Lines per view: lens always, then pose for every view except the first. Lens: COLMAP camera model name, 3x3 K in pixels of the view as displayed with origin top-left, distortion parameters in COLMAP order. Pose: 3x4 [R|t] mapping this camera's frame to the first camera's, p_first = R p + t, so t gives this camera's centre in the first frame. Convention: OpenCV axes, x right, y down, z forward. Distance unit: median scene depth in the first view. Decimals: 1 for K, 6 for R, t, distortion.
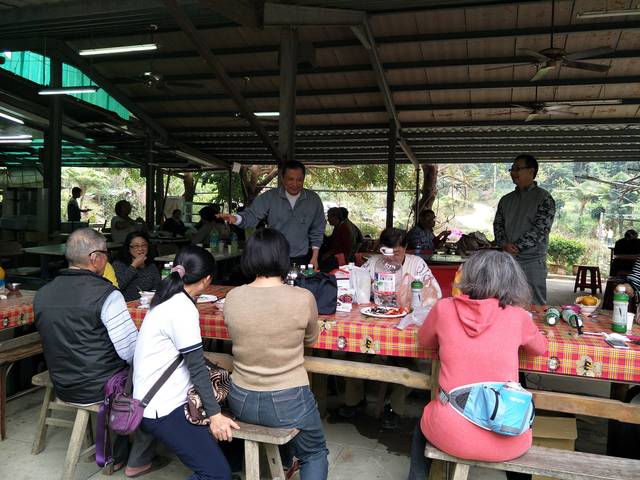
lens RADIAL K [[540.2, 0, 324.4], [0, 540.2, 240.1], [0, 0, 1]] dist [0.008774, -0.040356]
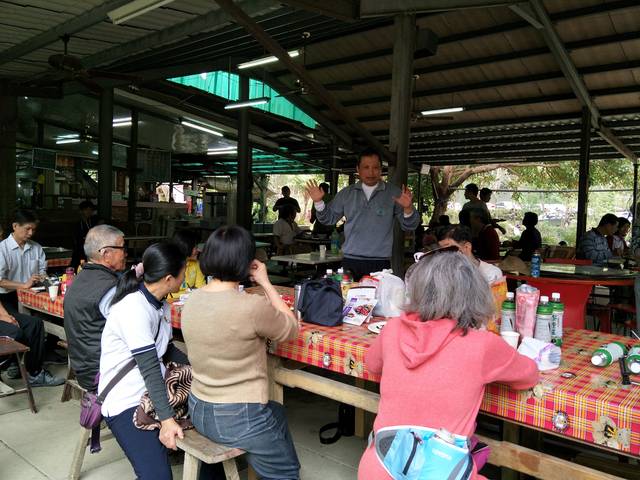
lens RADIAL K [[540.2, 0, 322.2], [0, 540.2, 239.0], [0, 0, 1]] dist [0.008774, -0.040356]
pose [[0.915943, 0.018139, -0.400898, 0.105403], [-0.021807, 0.999752, -0.004587, -0.000108], [0.400715, 0.012944, 0.916111, 0.055938]]
